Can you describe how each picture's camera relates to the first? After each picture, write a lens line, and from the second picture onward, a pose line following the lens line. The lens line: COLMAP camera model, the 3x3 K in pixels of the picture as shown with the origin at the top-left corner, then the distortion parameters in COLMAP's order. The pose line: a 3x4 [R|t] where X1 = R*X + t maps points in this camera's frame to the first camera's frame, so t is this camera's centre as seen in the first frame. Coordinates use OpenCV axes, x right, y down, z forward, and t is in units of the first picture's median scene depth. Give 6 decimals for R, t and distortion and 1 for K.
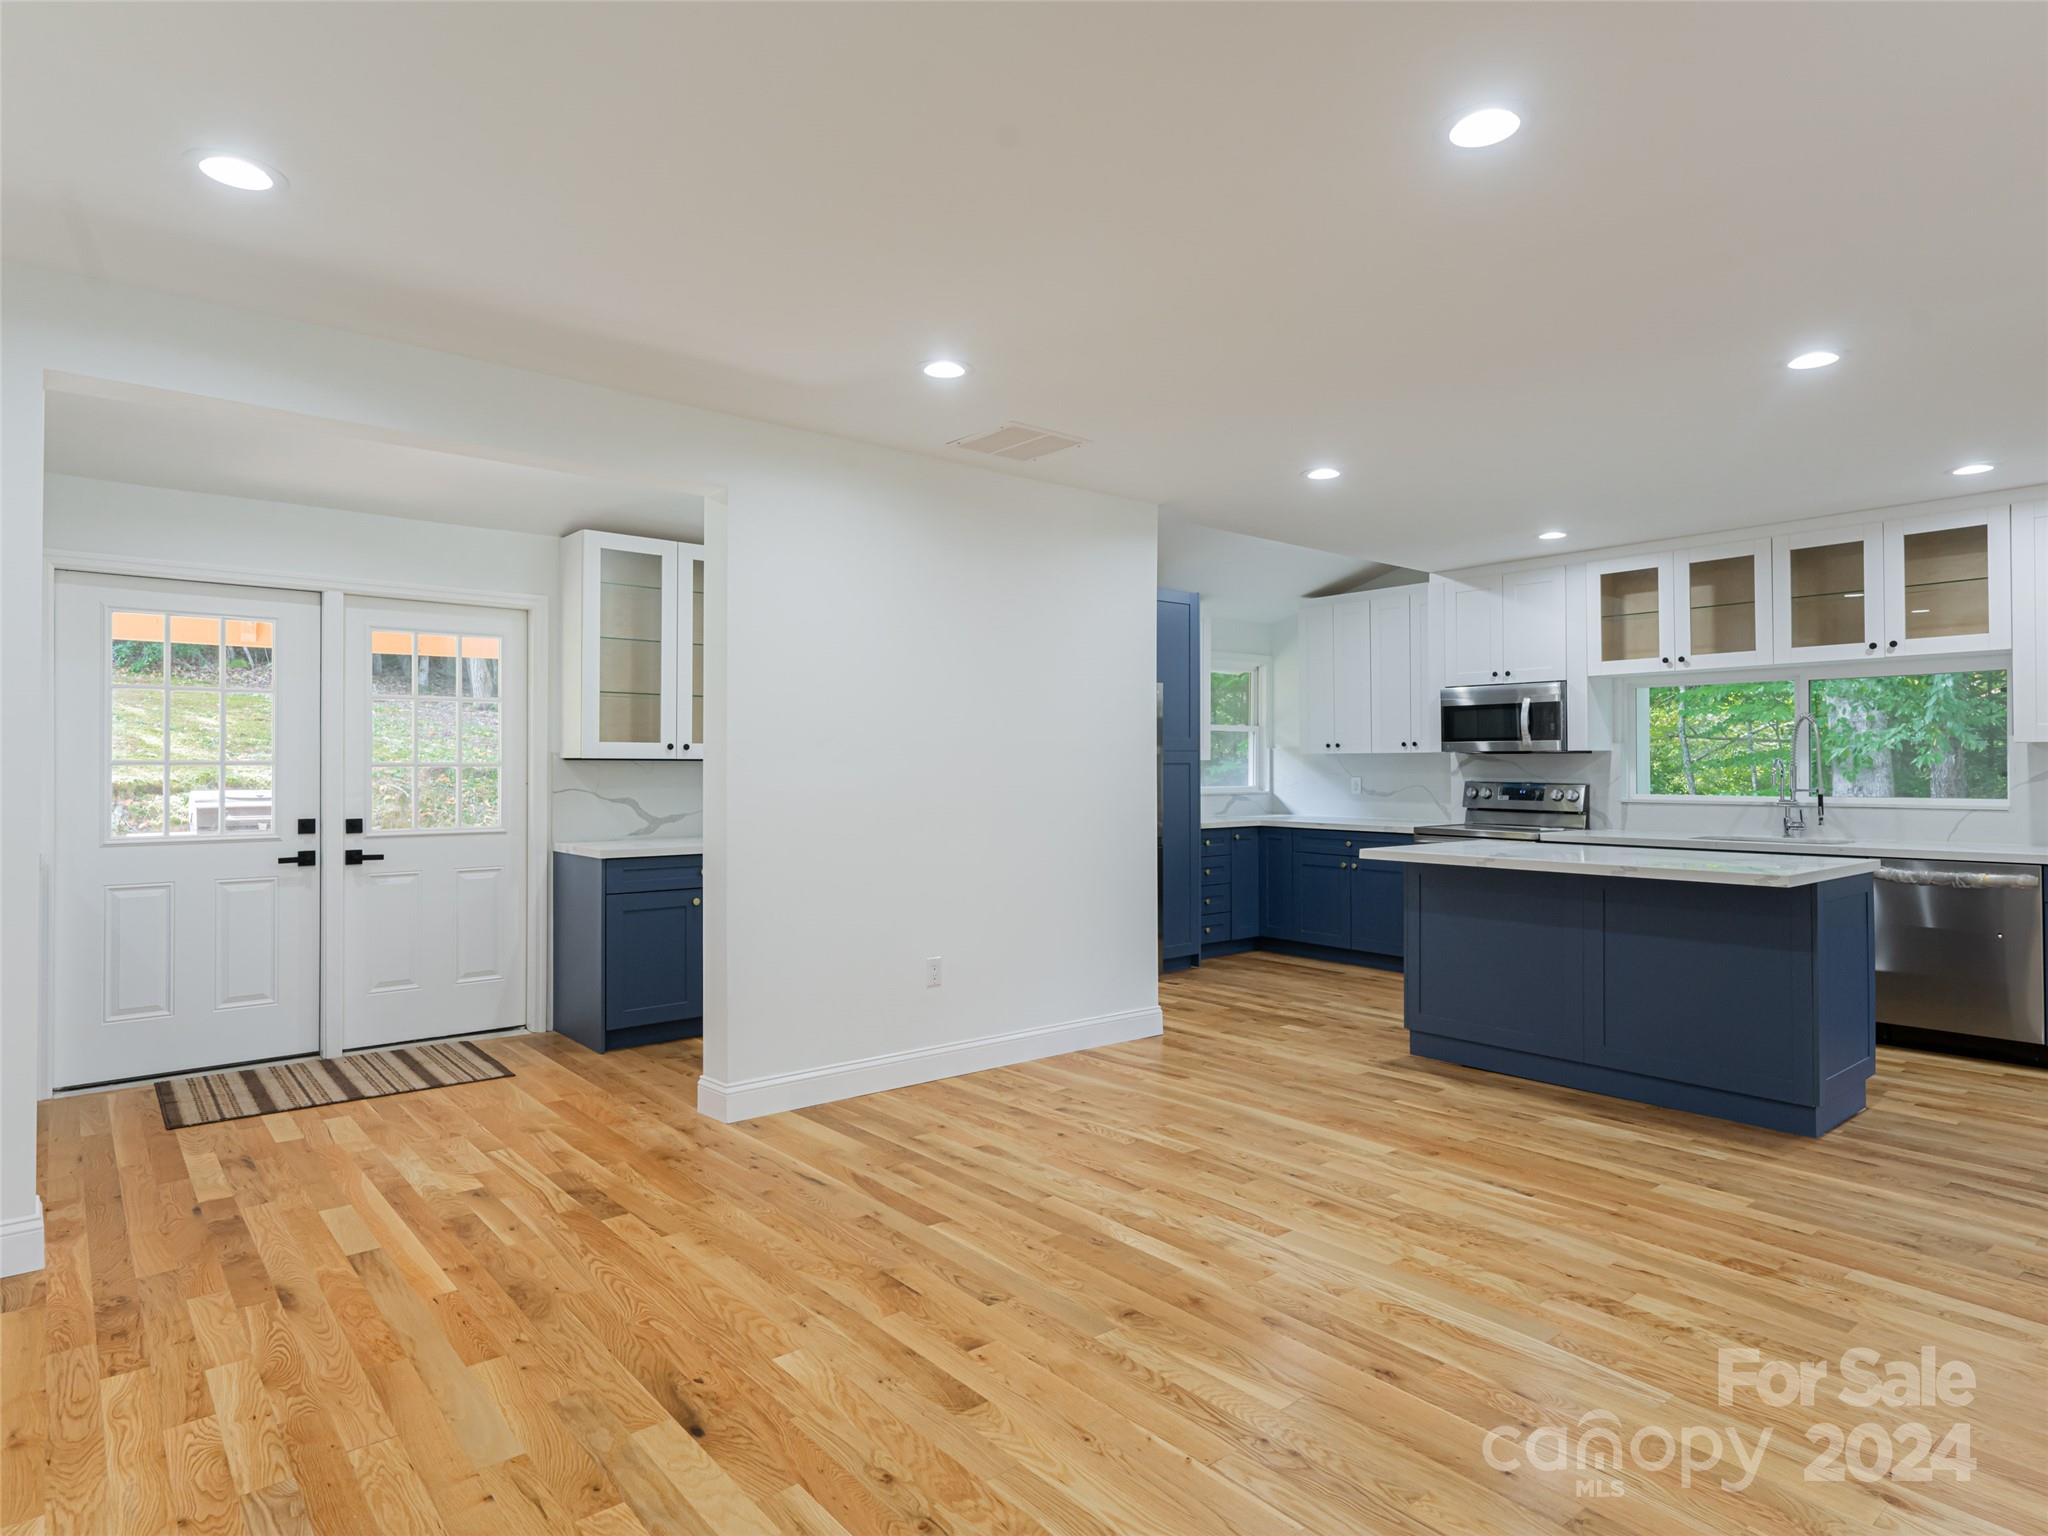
lens RADIAL K [[1172.6, 0, 1025.0], [0, 1172.6, 760.4], [0, 0, 1]] dist [0.002318, 0.001952]
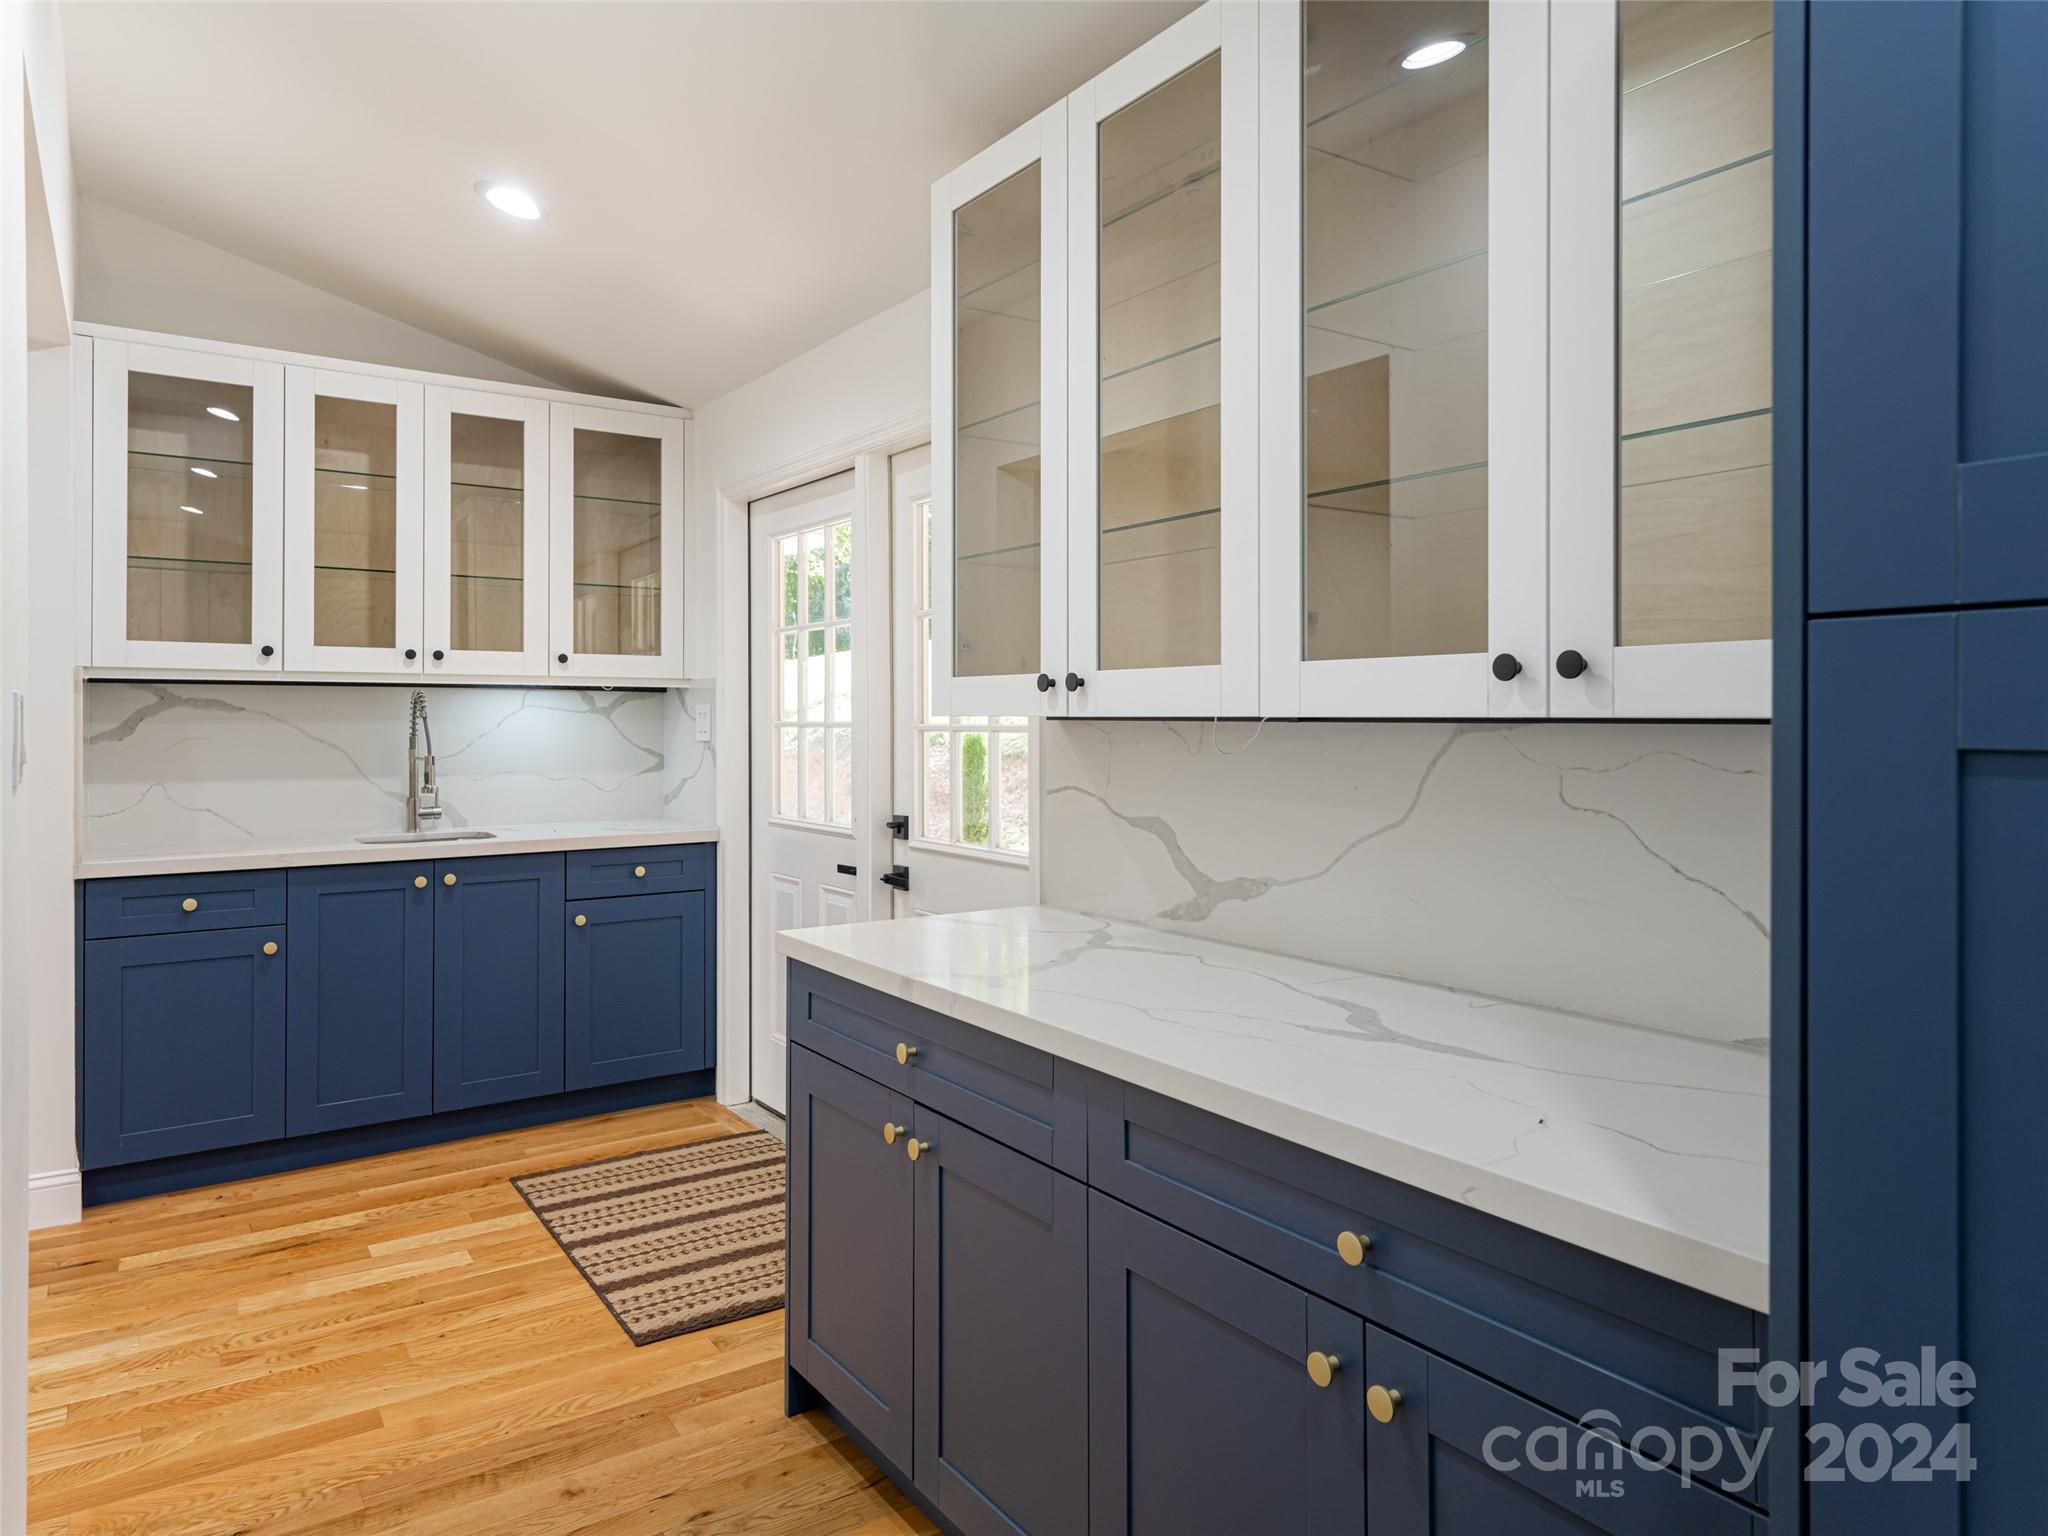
lens RADIAL K [[1292.2, 0, 1007.9], [0, 1292.2, 709.9], [0, 0, 1]] dist [0.004097, 0.004660]
pose [[-0.103205, -0.008728, -0.994622, 0.089444], [0.004454, 0.999947, -0.009237, 0.001222], [0.994650, -0.005383, -0.103161, 1.071679]]
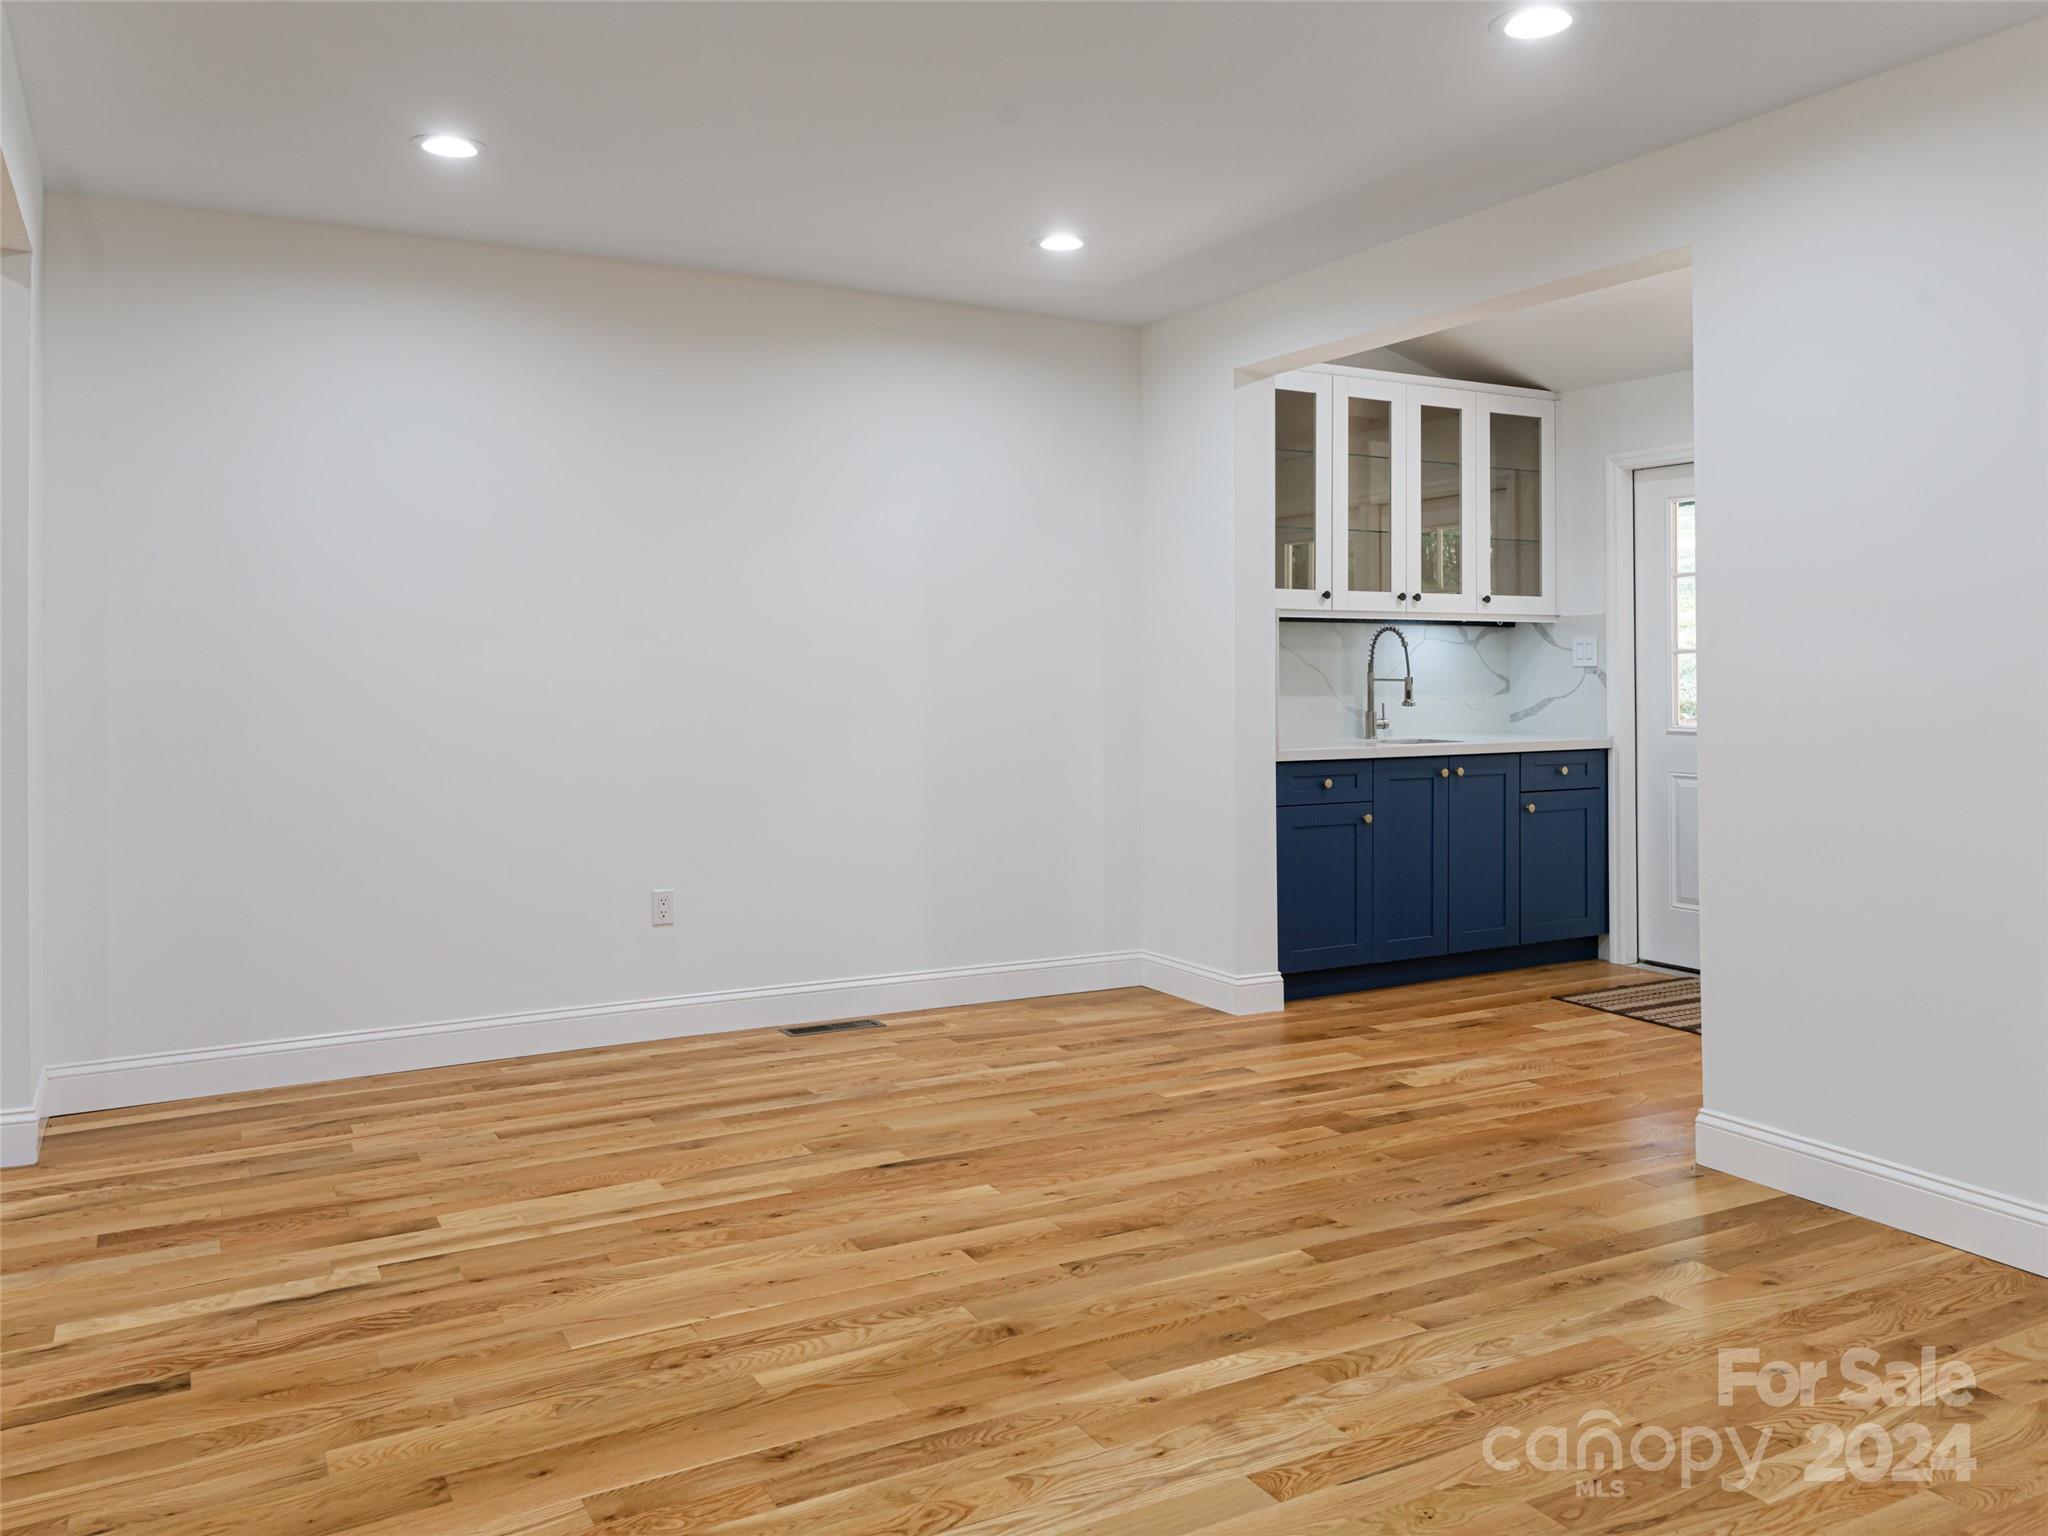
lens RADIAL K [[1568.9, 0, 1017.4], [0, 1568.9, 640.4], [0, 0, 1]] dist [-0.000768, 0.007327]
pose [[-0.191651, -0.015234, -0.981345, 0.564067], [0.003926, 0.999860, -0.016289, 0.010203], [0.981455, -0.006975, -0.191564, 0.599230]]
